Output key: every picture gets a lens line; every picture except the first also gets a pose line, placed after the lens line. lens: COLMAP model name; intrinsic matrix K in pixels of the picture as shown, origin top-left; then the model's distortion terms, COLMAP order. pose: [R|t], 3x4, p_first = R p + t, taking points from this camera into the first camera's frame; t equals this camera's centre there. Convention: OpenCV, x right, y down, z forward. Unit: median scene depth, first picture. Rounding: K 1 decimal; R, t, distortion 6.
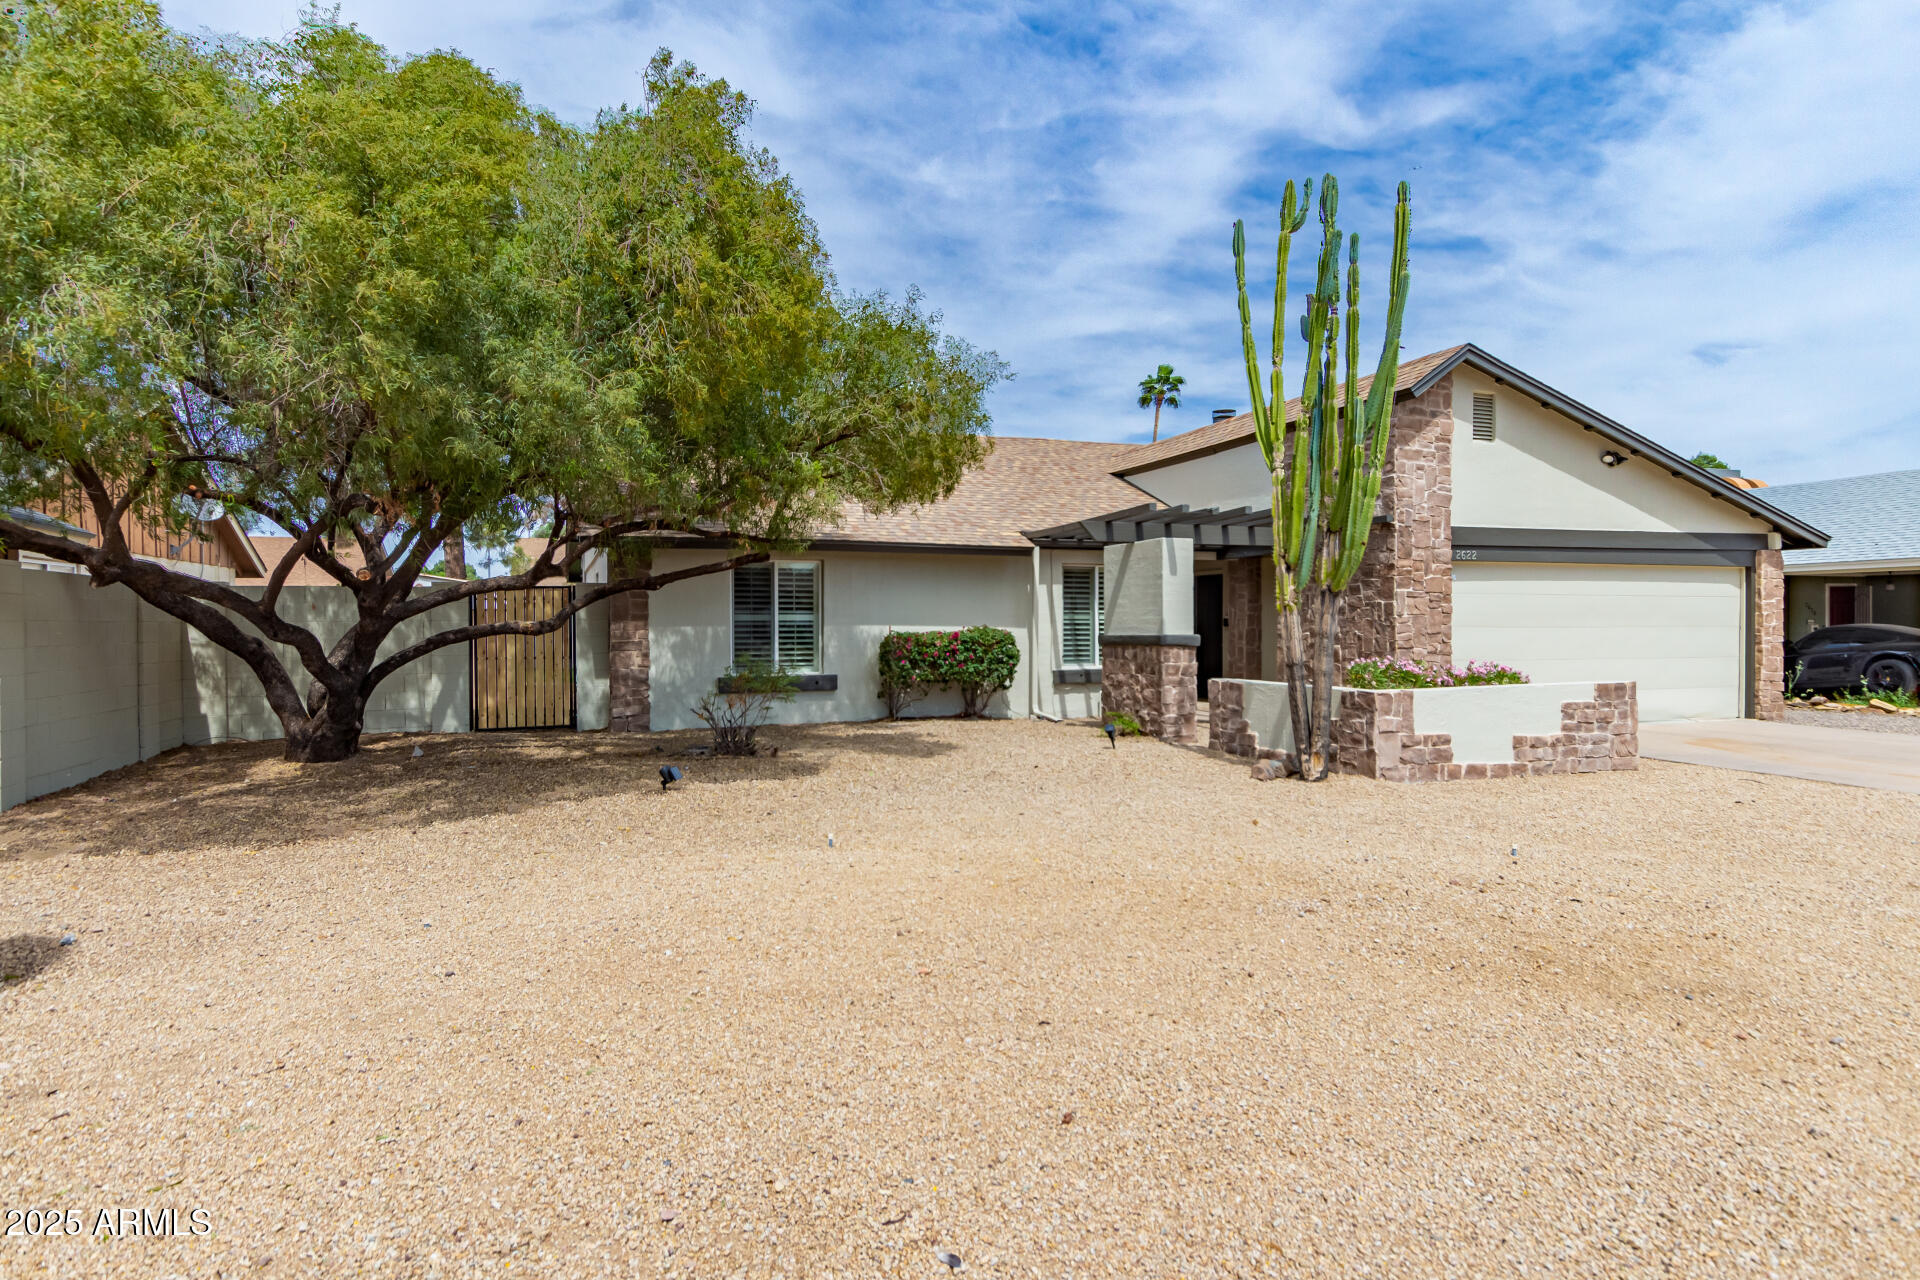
lens RADIAL K [[1077.7, 0, 958.9], [0, 1077.7, 637.5], [0, 0, 1]] dist [-0.002025, -0.000217]
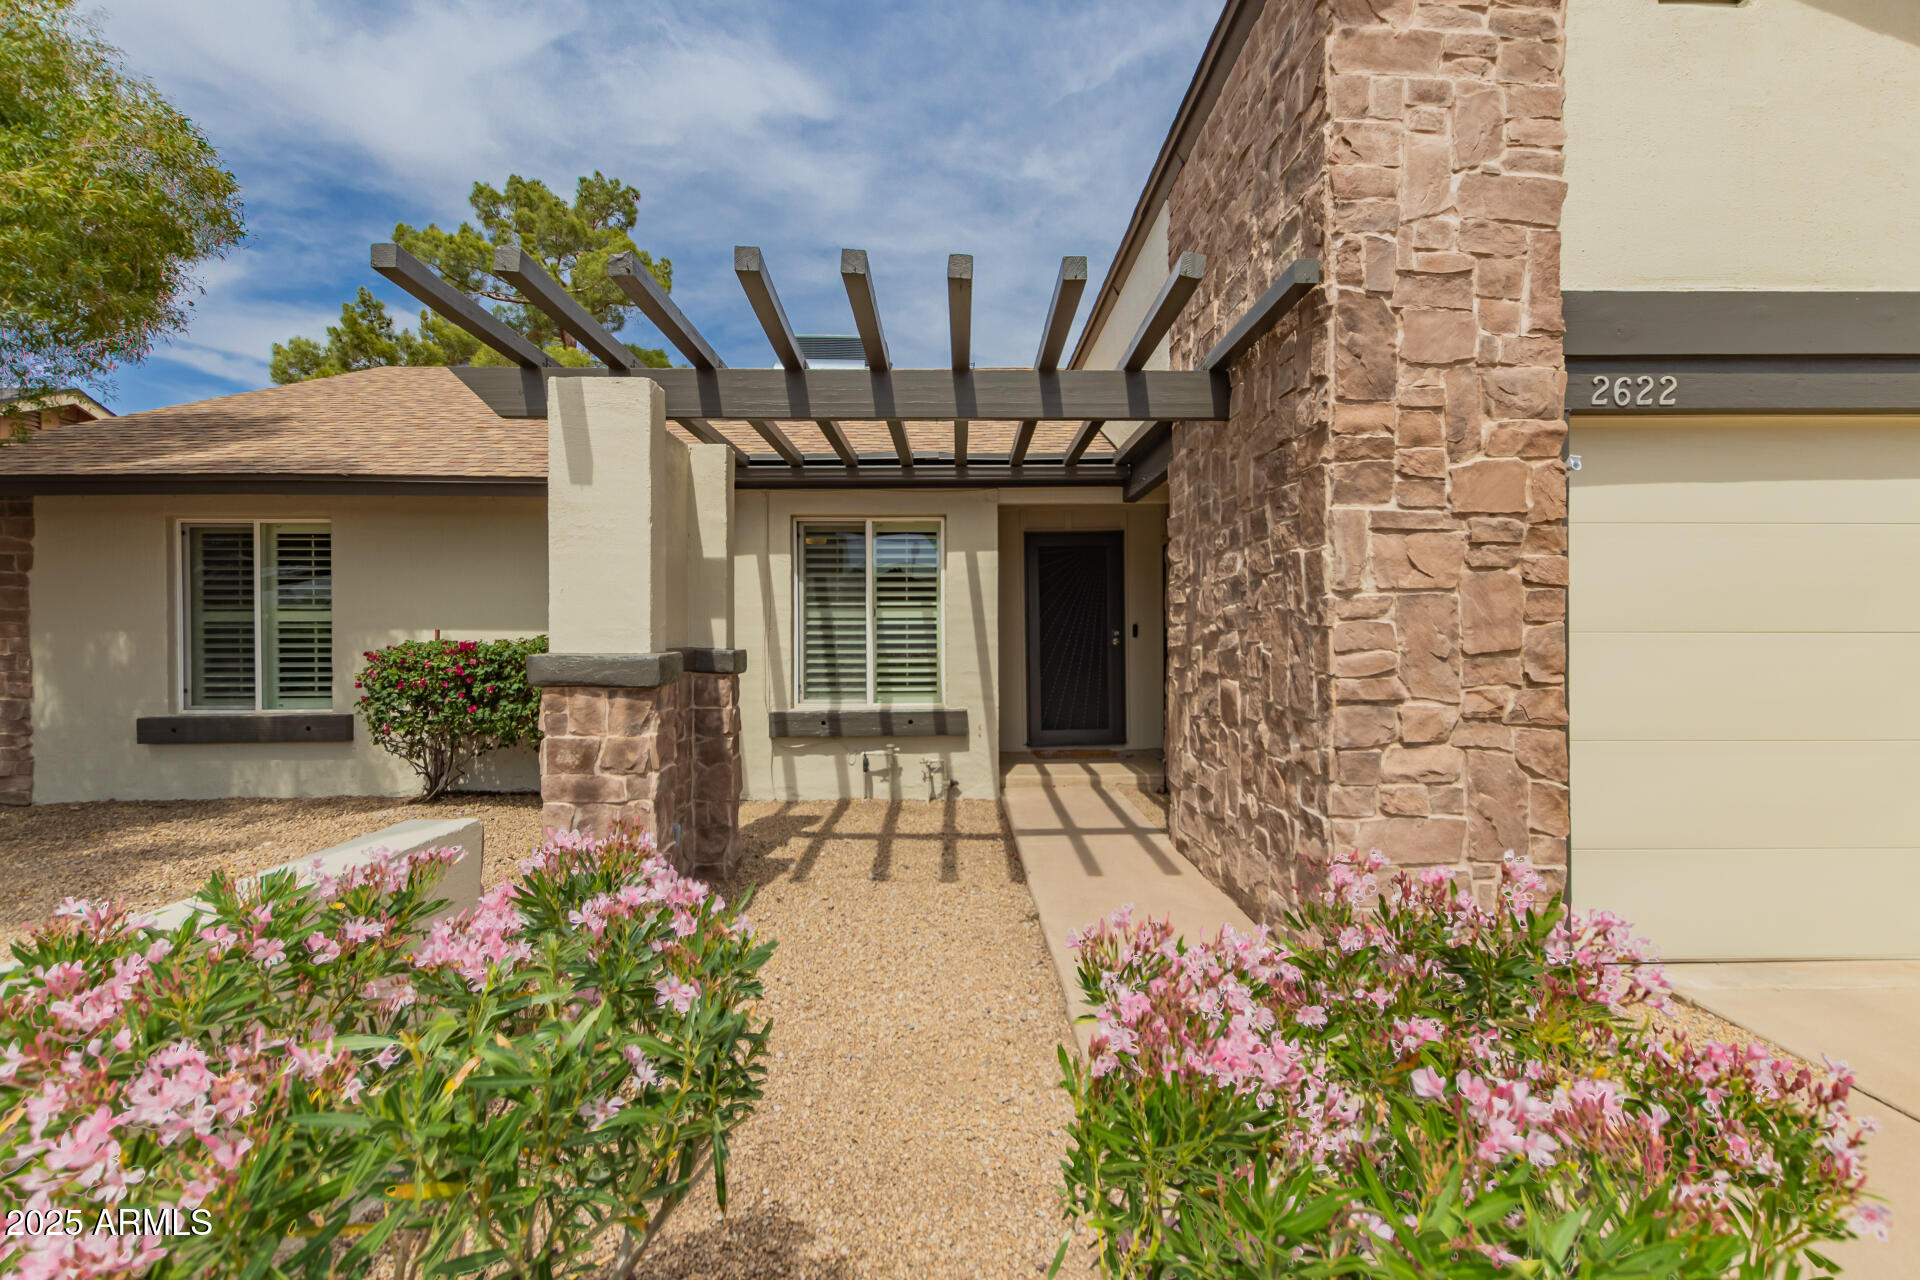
lens RADIAL K [[887.4, 0, 962.0], [0, 887.4, 635.1], [0, 0, 1]] dist [0.011516, -0.001281]
pose [[0.946828, 0.001392, -0.321738, 0.385687], [-0.003619, 0.999973, -0.006321, -0.006783], [0.321721, 0.007150, 0.946808, 0.727303]]
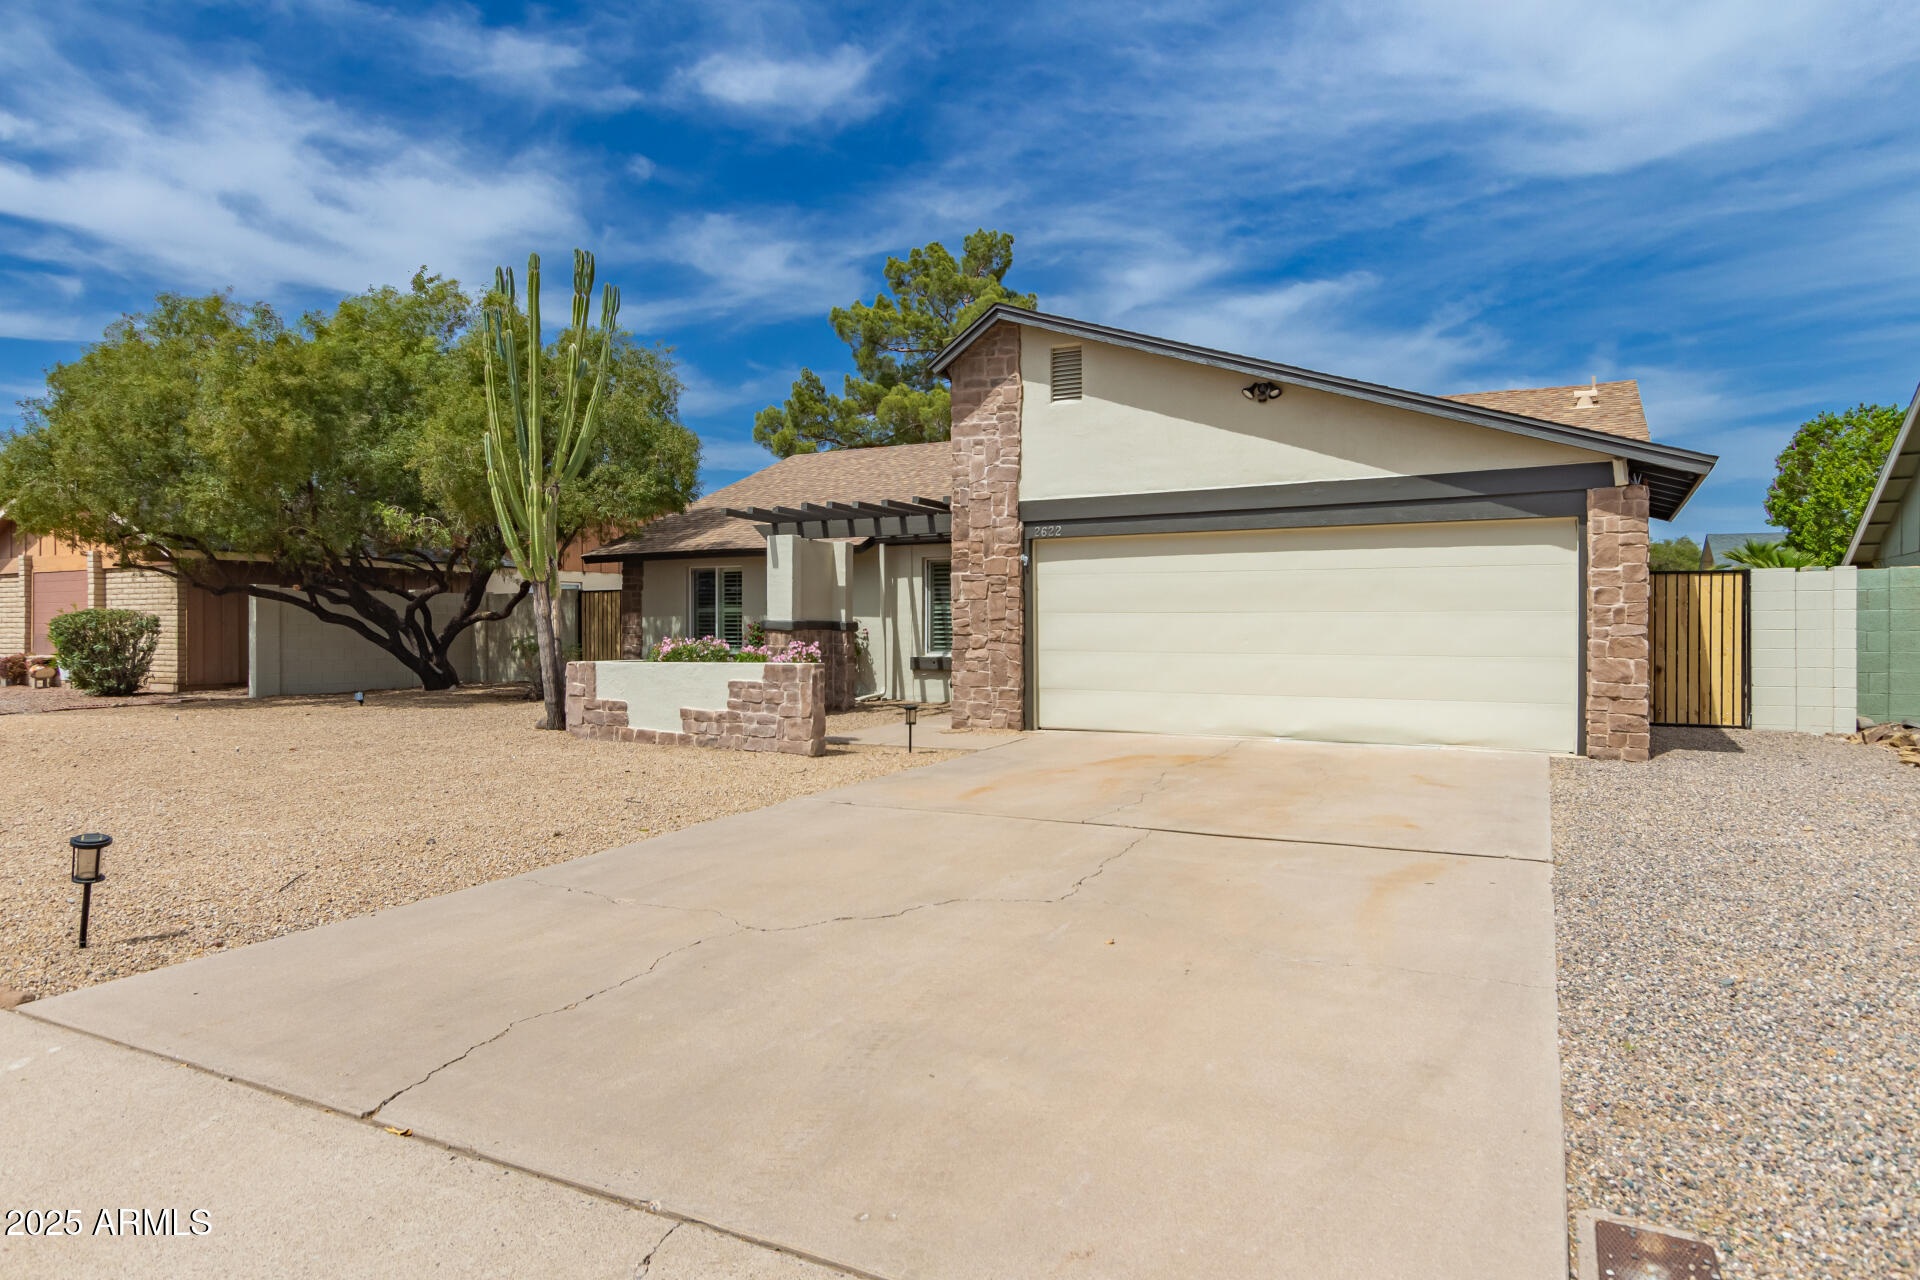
lens RADIAL K [[1151.0, 0, 964.7], [0, 1151.0, 636.8], [0, 0, 1]] dist [0.004543, 0.000037]
pose [[0.669438, 0.007783, -0.742827, 1.166054], [-0.011597, 0.999933, 0.000026, 0.011551], [0.742778, 0.008598, 0.669483, 0.321583]]
